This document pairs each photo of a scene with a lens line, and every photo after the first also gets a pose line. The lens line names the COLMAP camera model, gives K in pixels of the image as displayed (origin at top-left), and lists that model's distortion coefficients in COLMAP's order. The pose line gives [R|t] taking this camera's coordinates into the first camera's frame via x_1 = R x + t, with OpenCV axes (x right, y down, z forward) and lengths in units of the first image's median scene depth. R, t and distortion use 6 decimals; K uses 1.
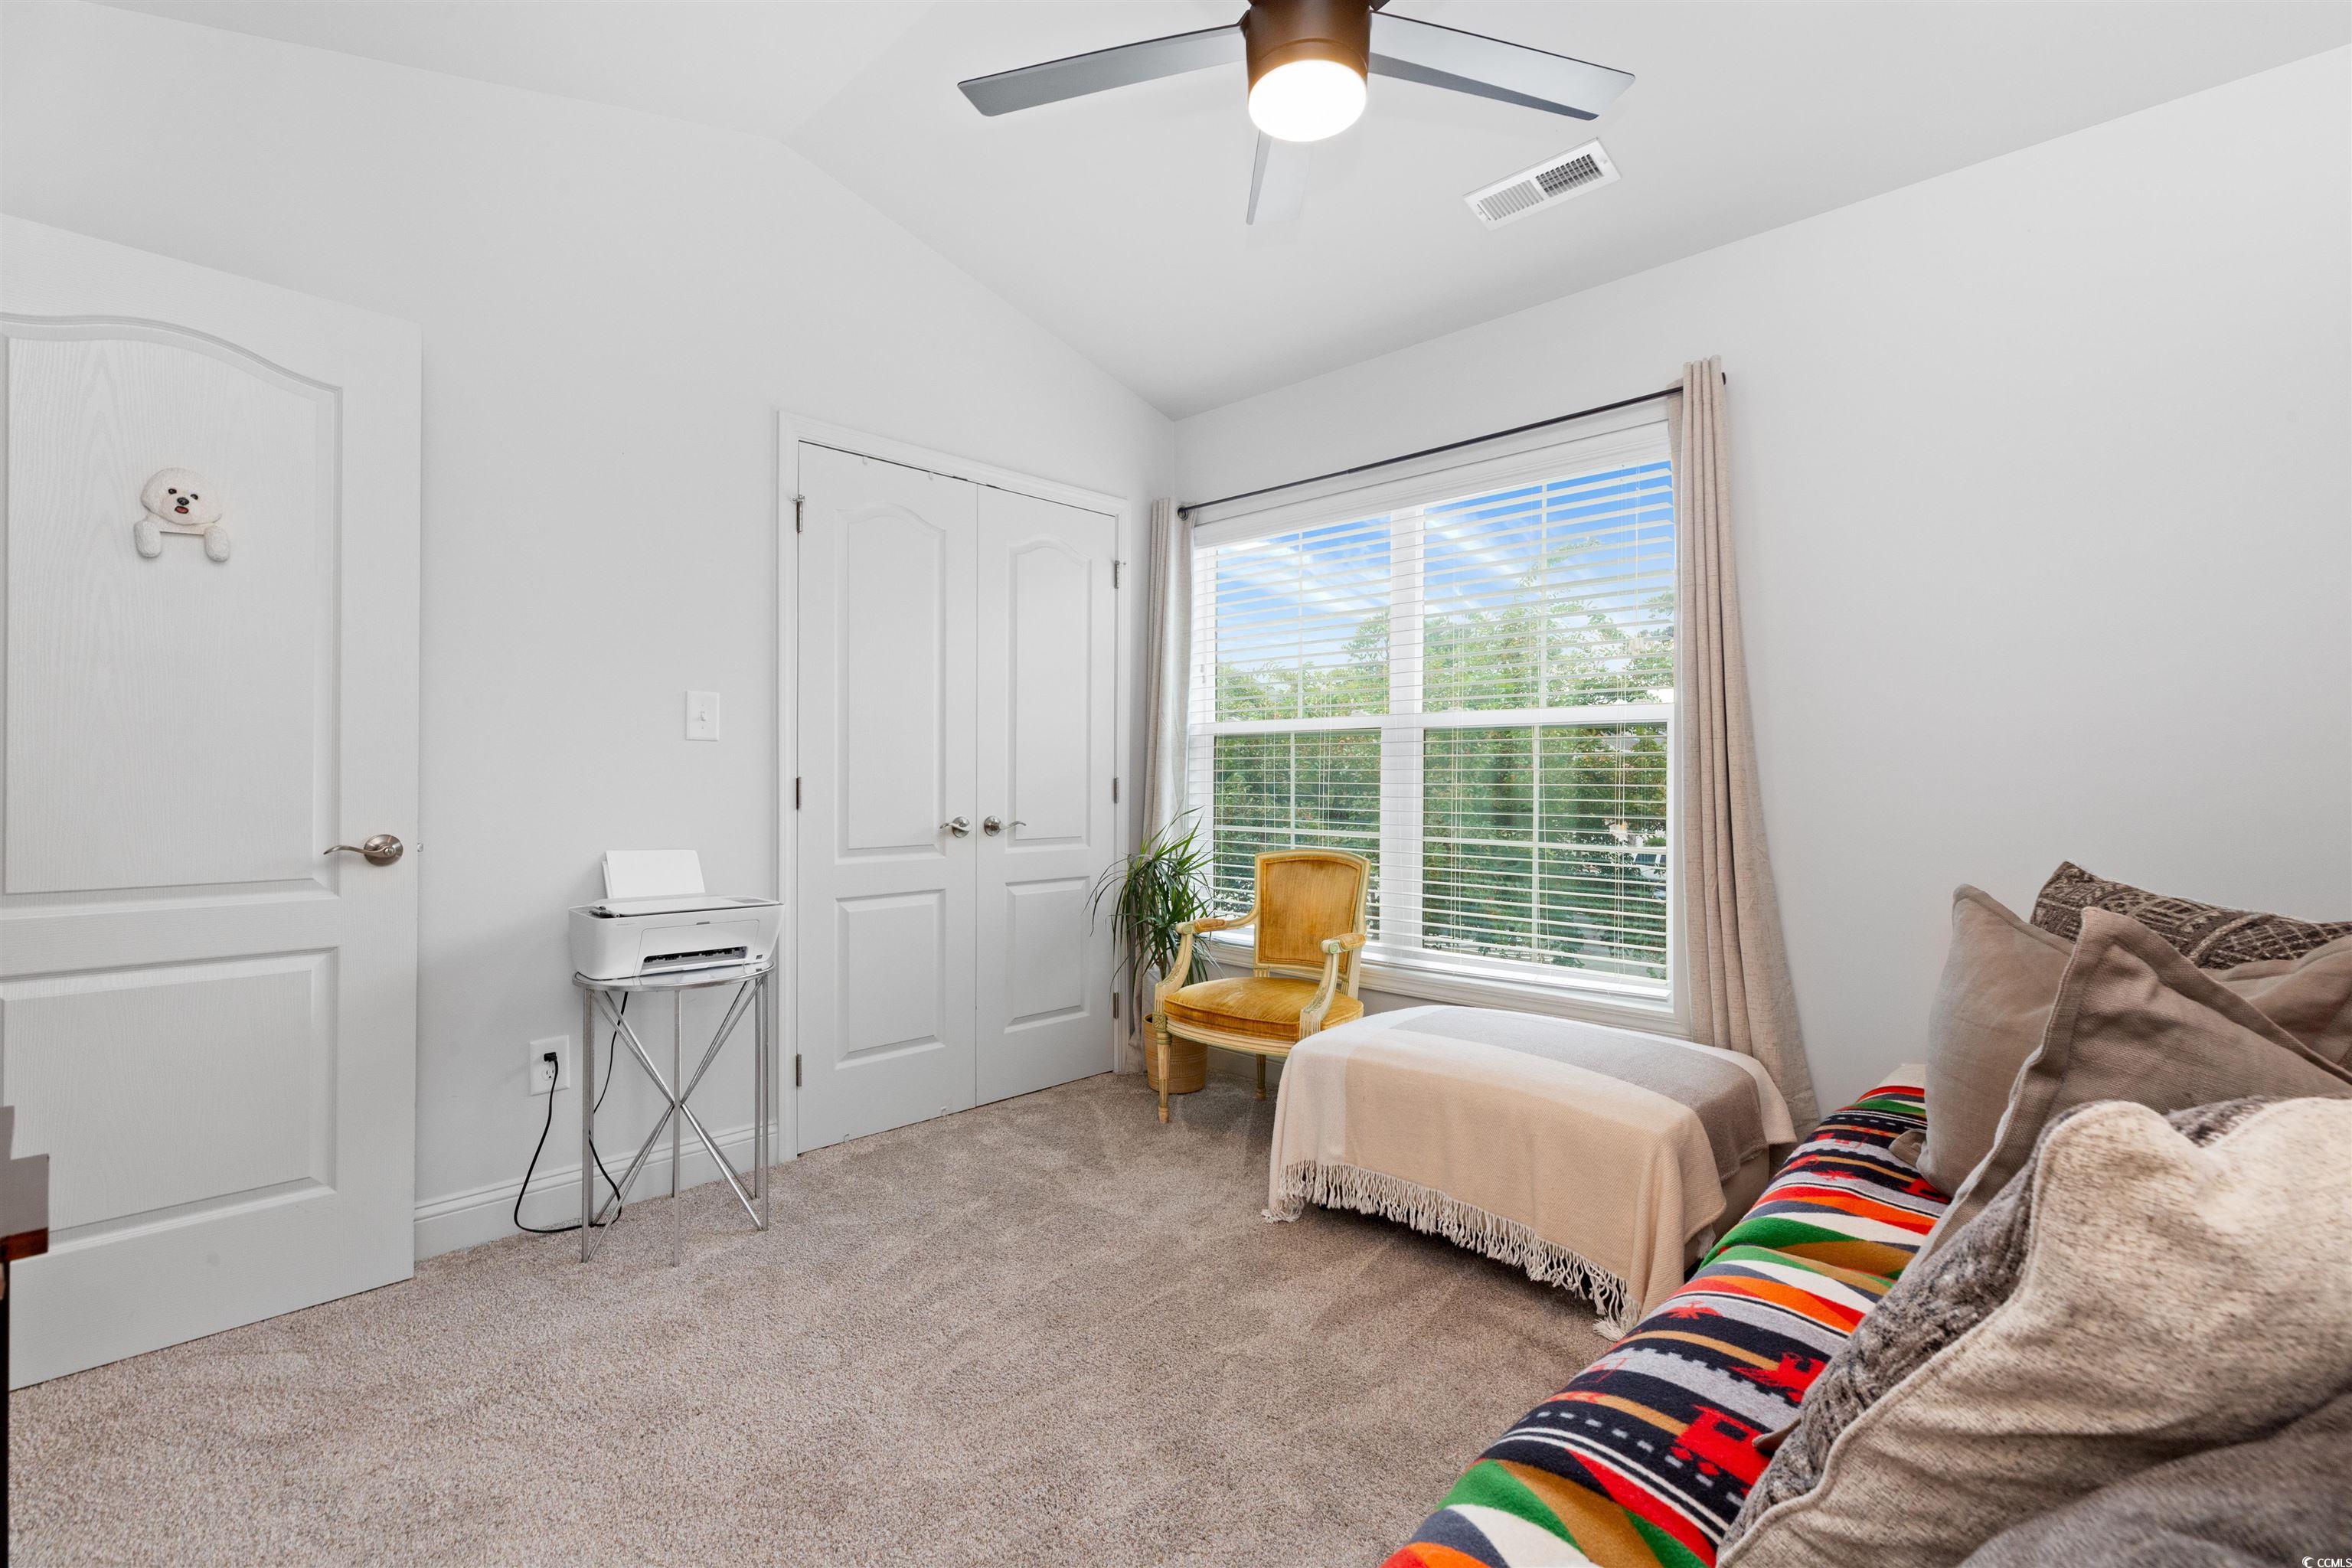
lens RADIAL K [[1062.7, 0, 1176.0], [0, 1062.7, 784.0], [0, 0, 1]] dist [0.001754, 0.000639]
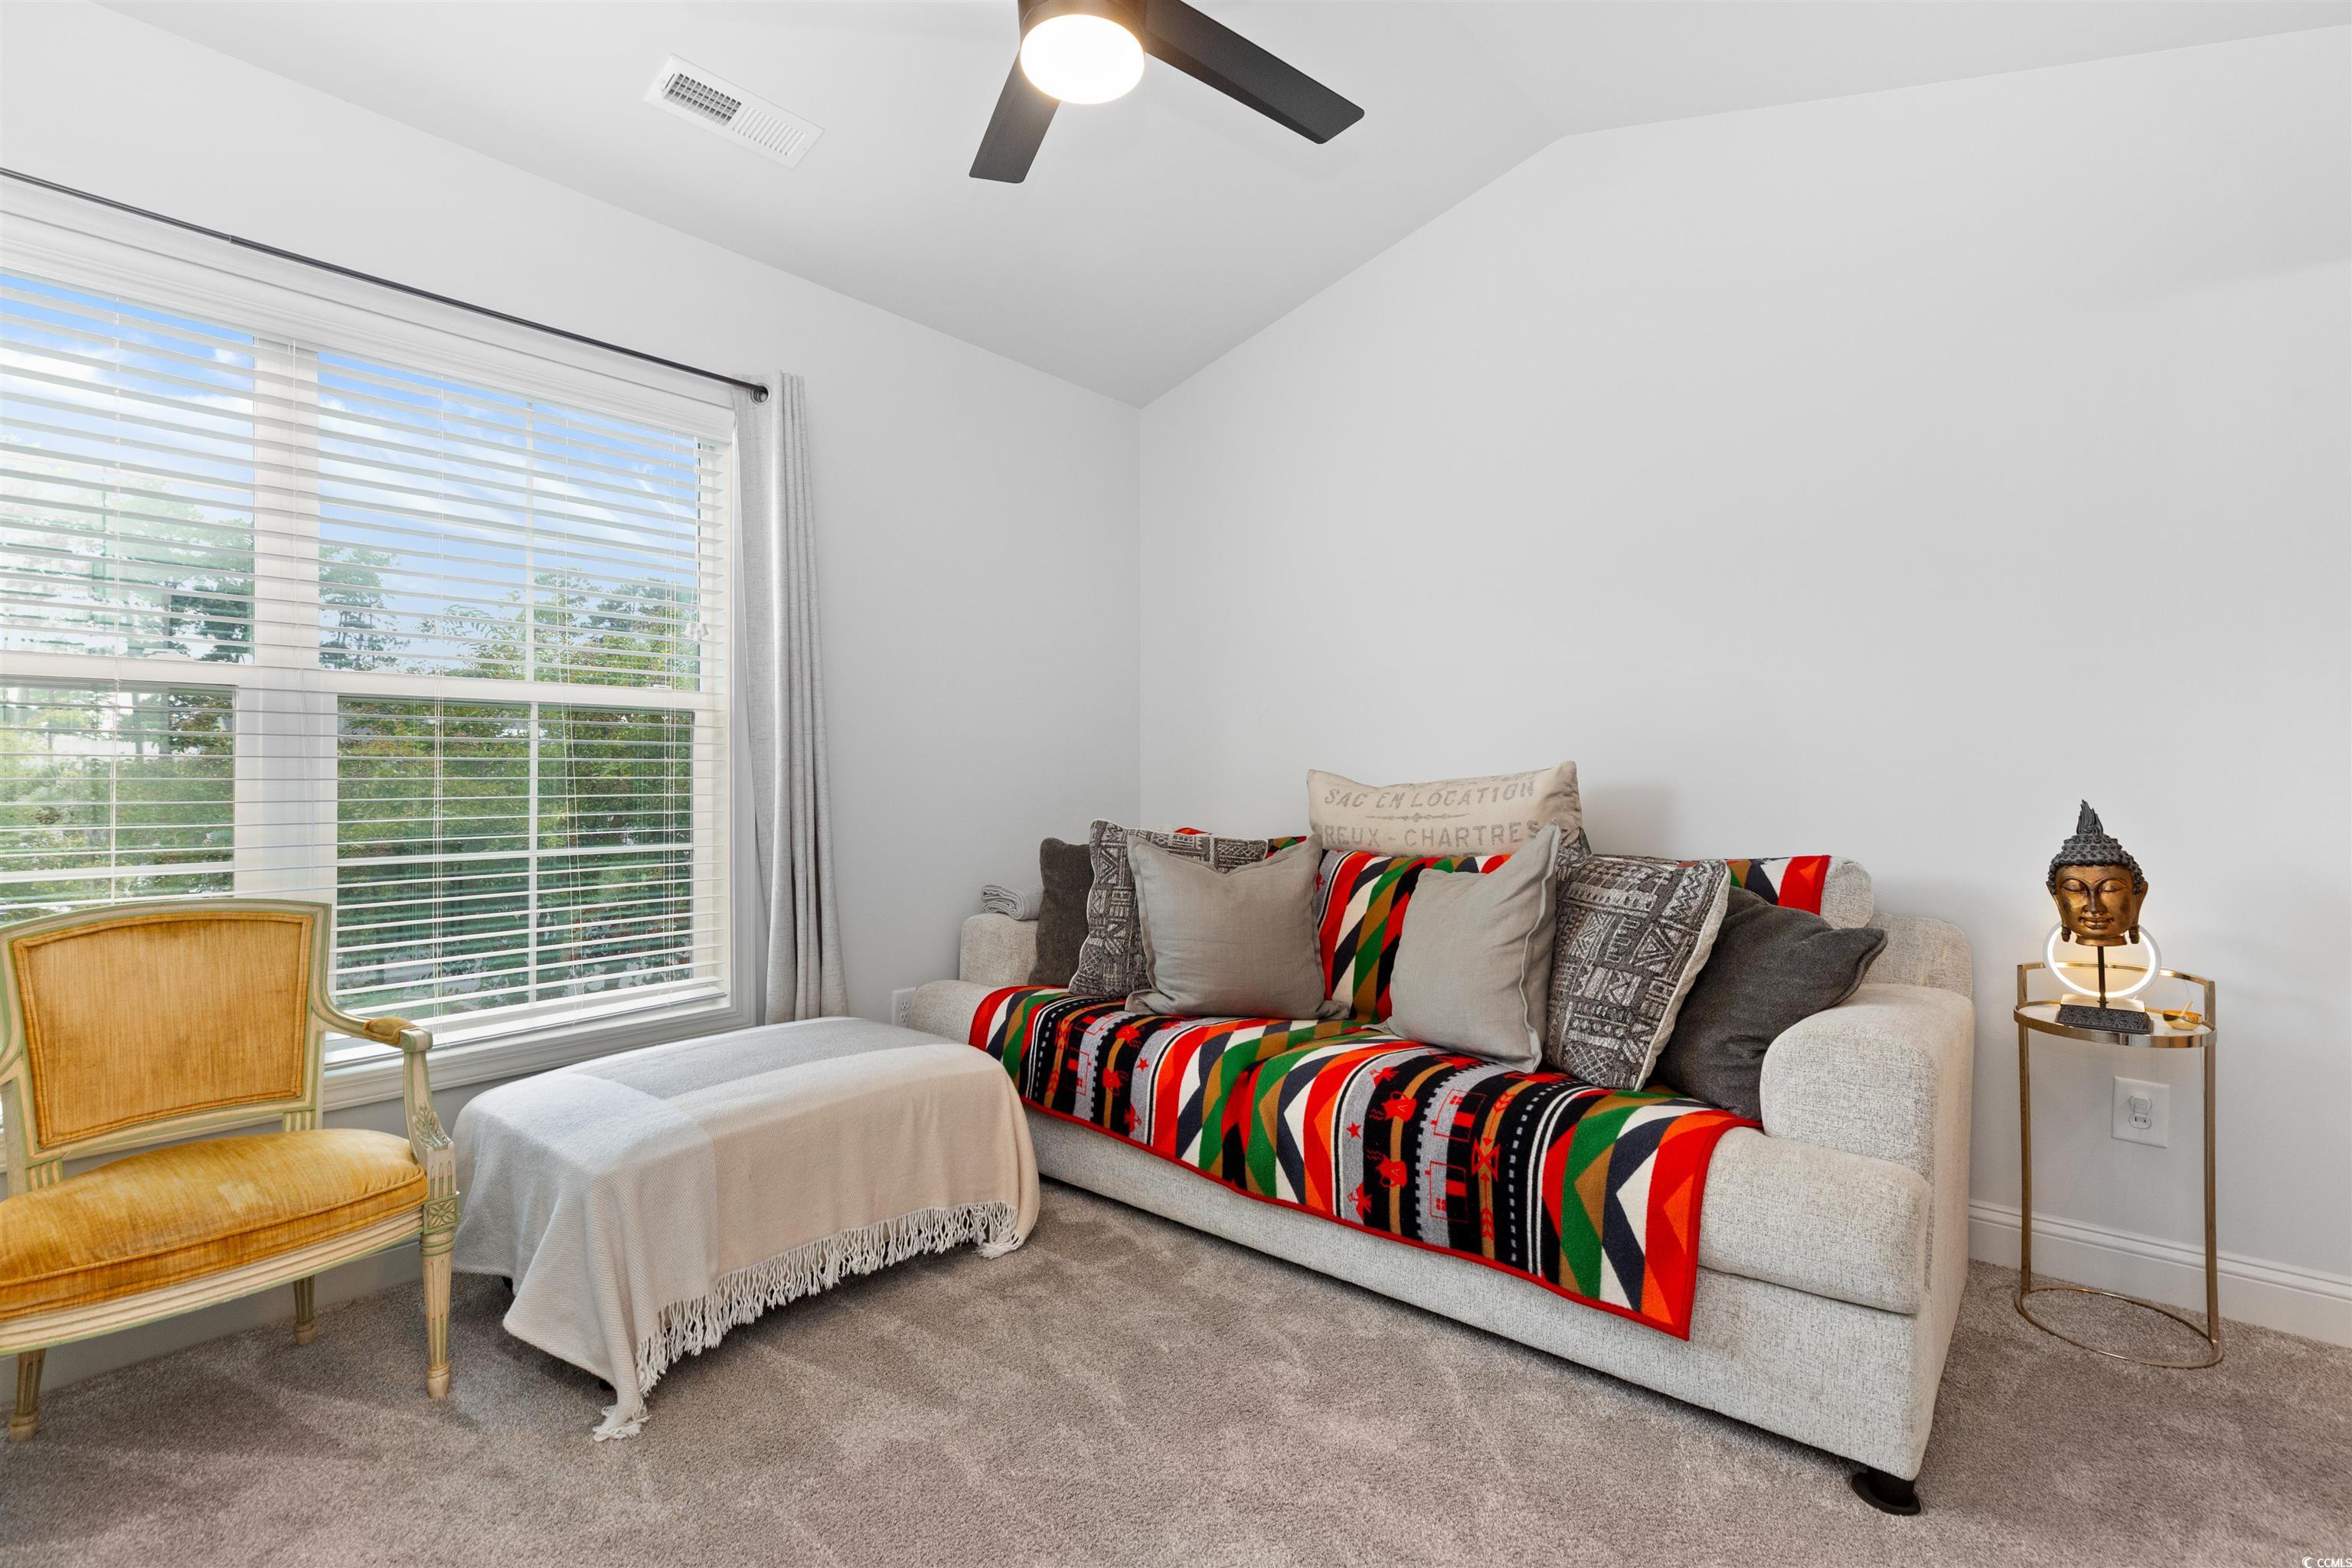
lens RADIAL K [[1062.7, 0, 1176.0], [0, 1062.7, 784.0], [0, 0, 1]] dist [0.001754, 0.000639]
pose [[-0.070805, -0.012458, 0.997412, -0.597677], [-0.000670, 0.999922, 0.012441, -0.006367], [-0.997490, 0.000212, -0.070807, 0.701937]]
